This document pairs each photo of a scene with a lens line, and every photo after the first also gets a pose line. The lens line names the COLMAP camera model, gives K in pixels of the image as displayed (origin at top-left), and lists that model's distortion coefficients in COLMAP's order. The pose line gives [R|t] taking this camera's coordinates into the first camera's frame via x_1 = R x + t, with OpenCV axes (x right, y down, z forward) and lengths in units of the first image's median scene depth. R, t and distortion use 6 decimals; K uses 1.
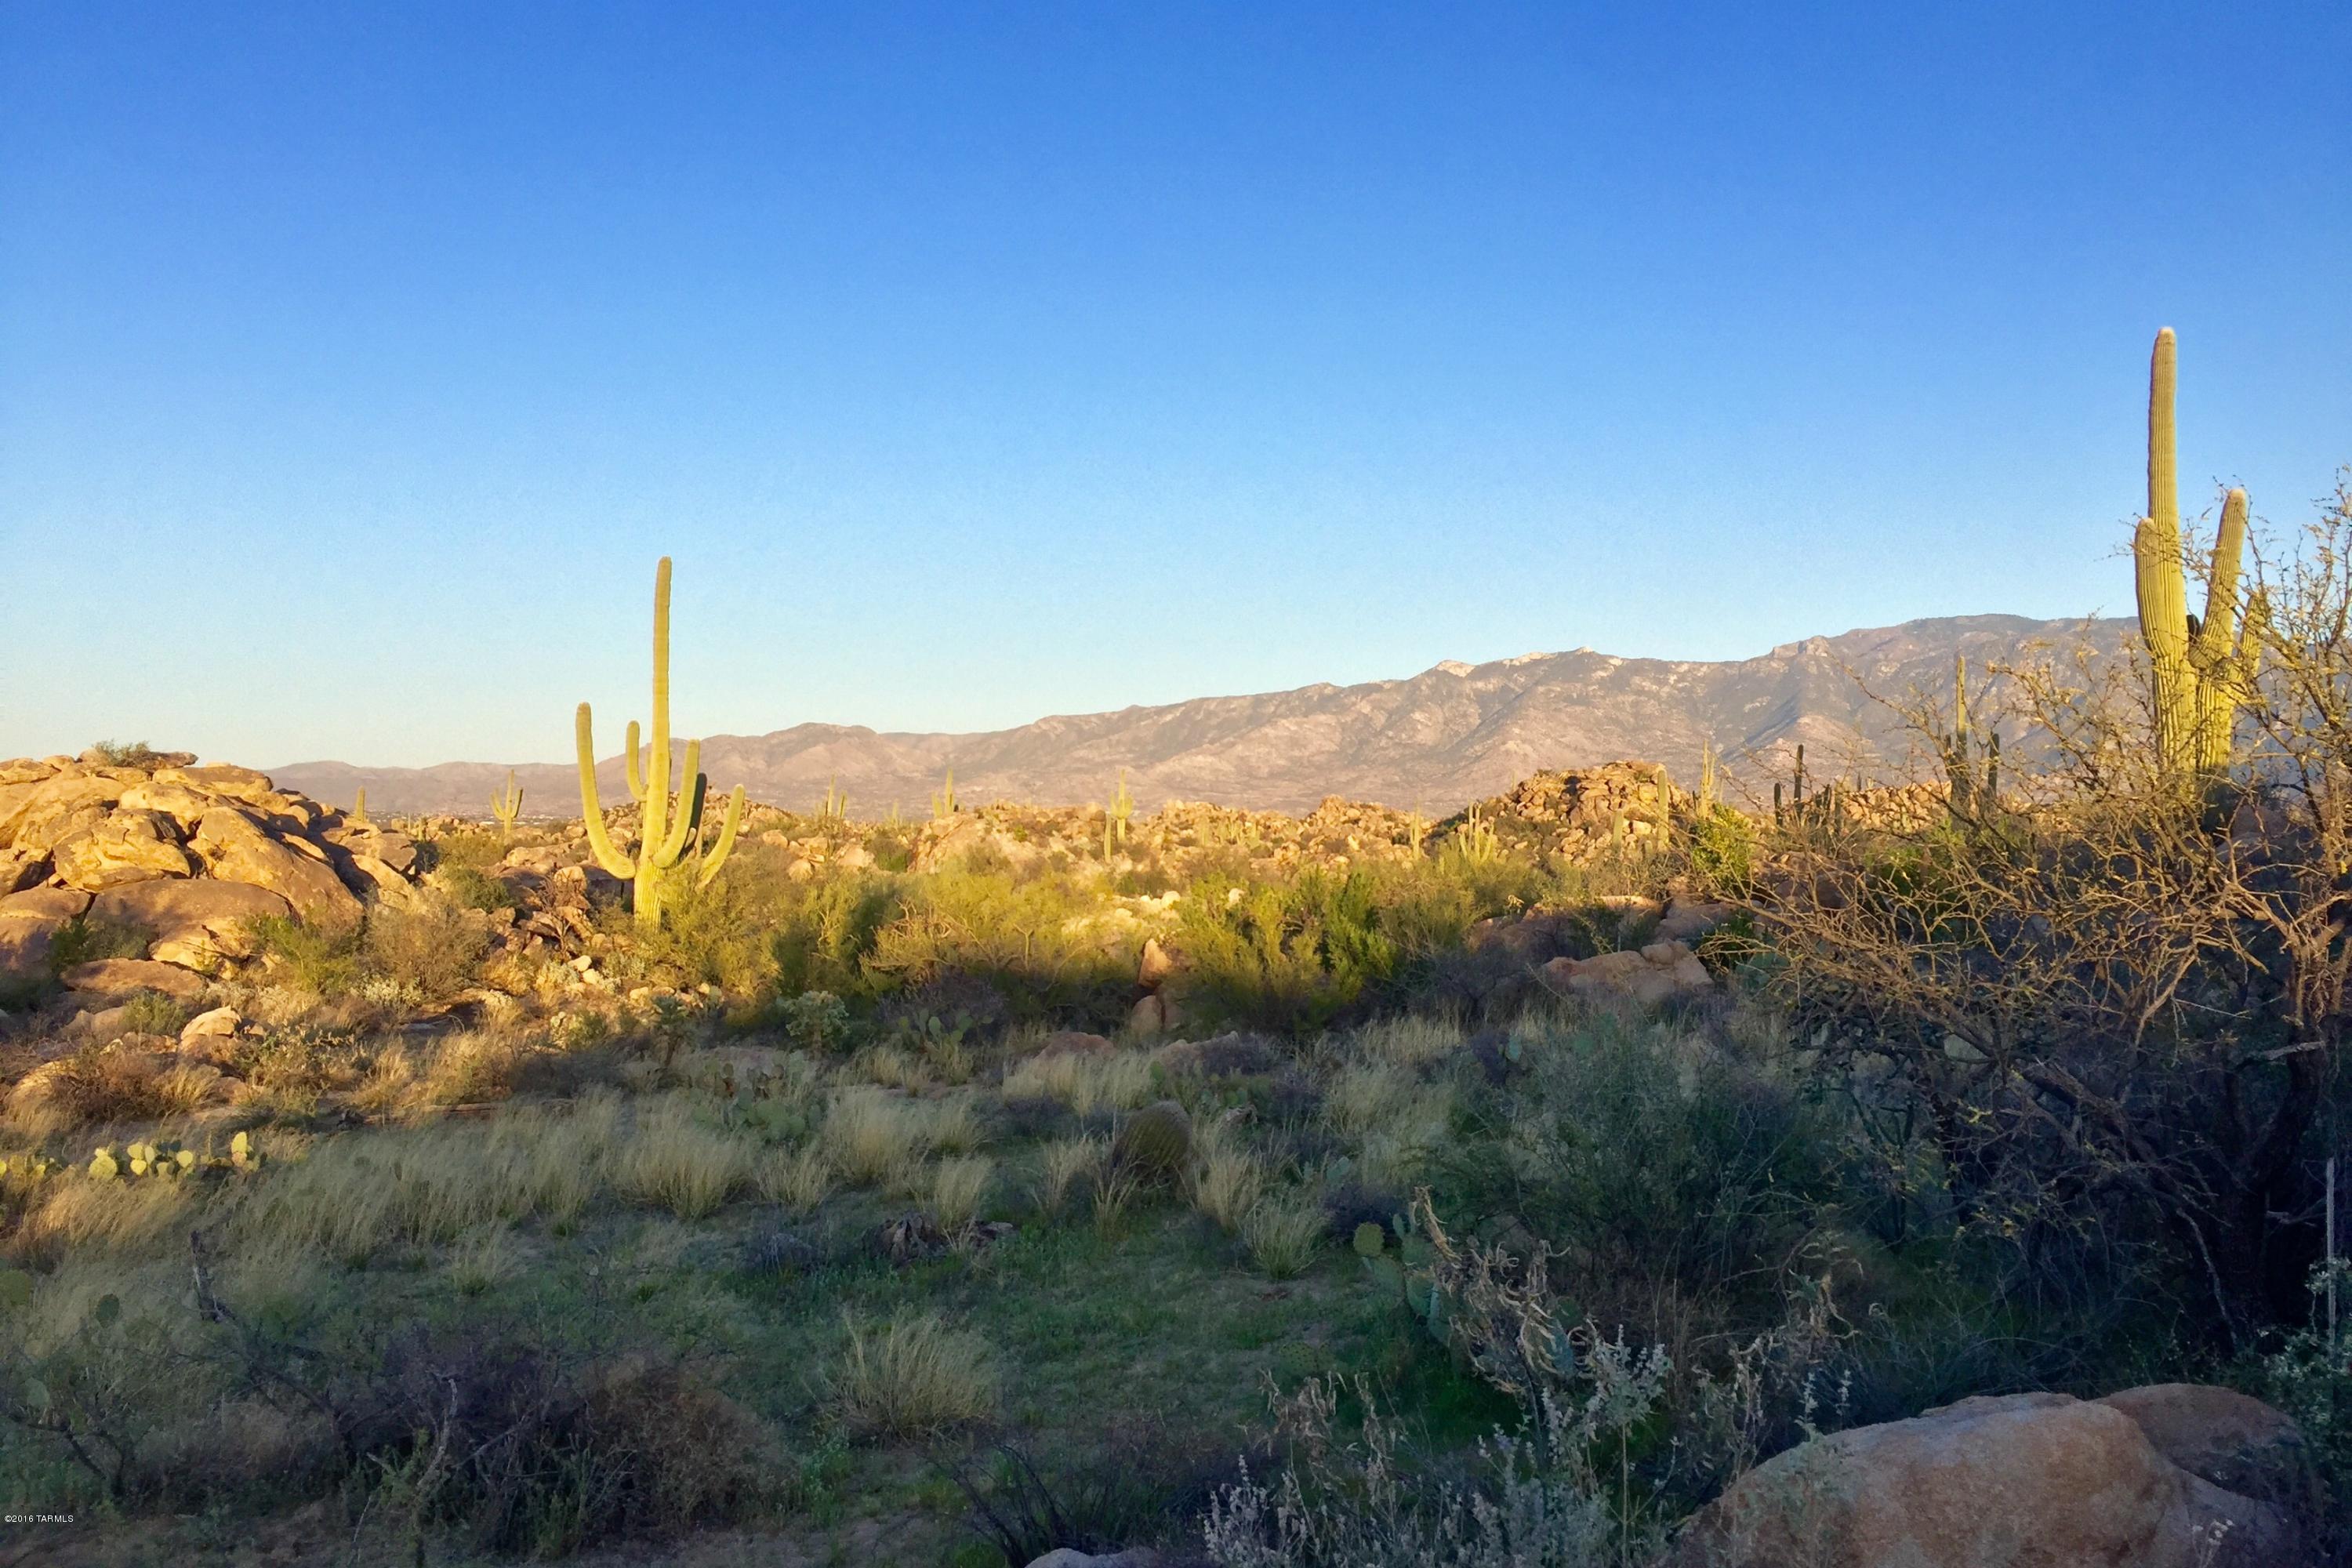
lens RADIAL K [[1987.9, 0, 1165.4], [0, 1987.9, 791.9], [0, 0, 1]] dist [0.069389, -0.085781]
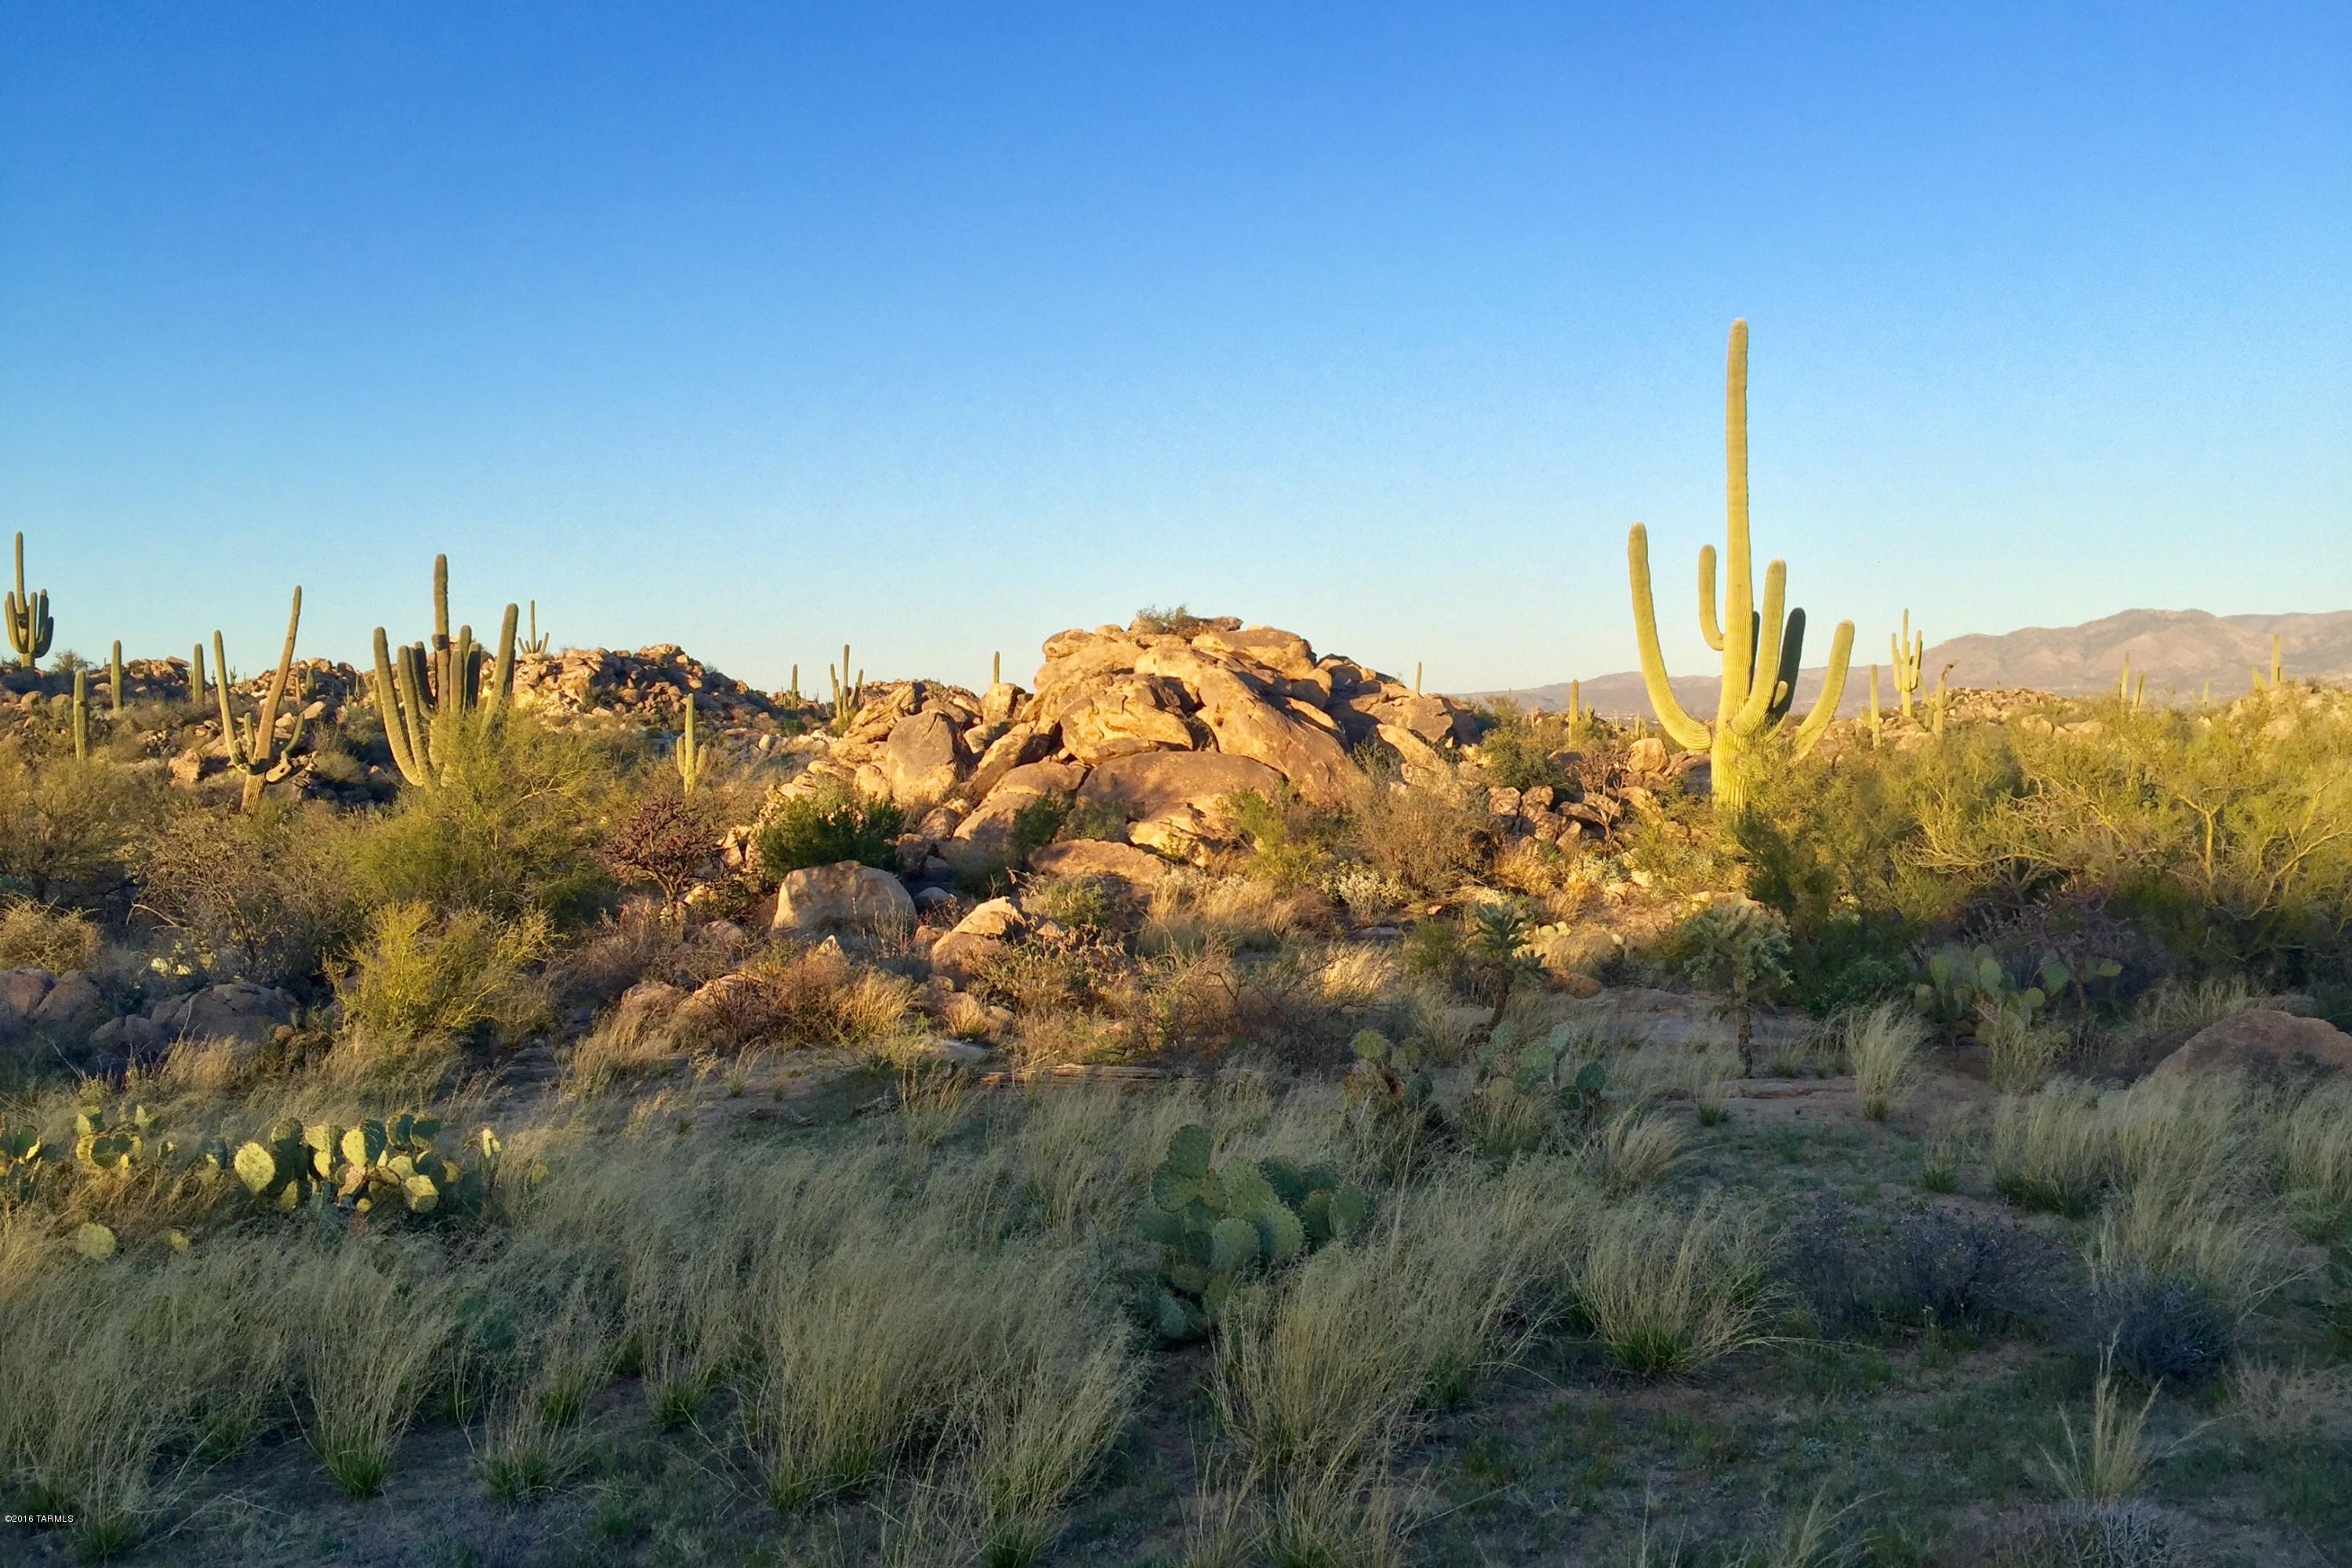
lens RADIAL K [[1987.9, 0, 1160.1], [0, 1987.9, 748.4], [0, 0, 1]] dist [0.069389, -0.085781]
pose [[0.809005, -0.013839, -0.587638, 0.015710], [0.029342, 0.999427, 0.016860, 0.026372], [0.587068, -0.030882, 0.808948, 0.284759]]
